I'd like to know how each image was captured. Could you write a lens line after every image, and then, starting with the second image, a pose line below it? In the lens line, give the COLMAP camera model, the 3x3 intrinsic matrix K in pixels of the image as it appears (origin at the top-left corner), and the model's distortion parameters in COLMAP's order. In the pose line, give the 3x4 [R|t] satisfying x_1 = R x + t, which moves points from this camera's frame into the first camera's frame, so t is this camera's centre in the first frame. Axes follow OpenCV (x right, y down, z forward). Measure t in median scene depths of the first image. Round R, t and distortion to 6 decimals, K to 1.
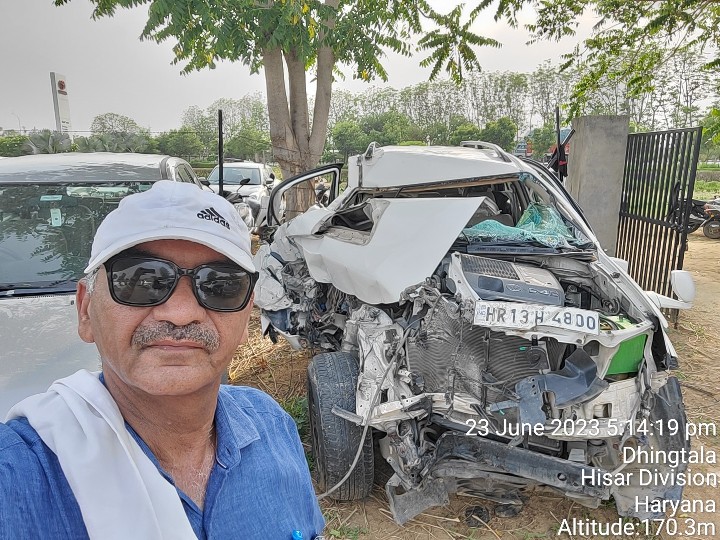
lens RADIAL K [[520.7, 0, 360.0], [0, 520.7, 270.0], [0, 0, 1]] dist [0.005483, 0.001098]
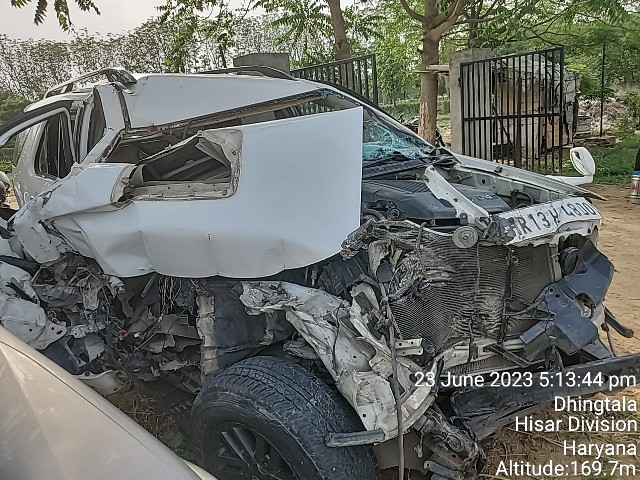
lens RADIAL K [[494.0, 0, 328.3], [0, 494.0, 241.8], [0, 0, 1]] dist [0.010471, 0.002877]
pose [[0.729675, -0.247136, 0.637572, -0.292578], [0.234715, 0.966276, 0.105927, -0.026772], [-0.642249, 0.072355, 0.763073, 0.399936]]
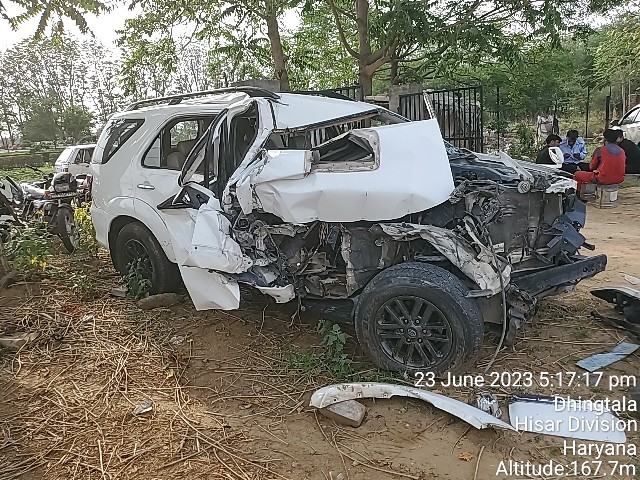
lens RADIAL K [[483.0, 0, 319.7], [0, 483.0, 250.8], [0, 0, 1]] dist [0.020661, 0.000839]
pose [[0.589426, -0.241525, 0.770871, -0.820282], [0.235235, 0.964221, 0.122239, -0.031969], [-0.772814, 0.109285, 0.625152, 0.432795]]
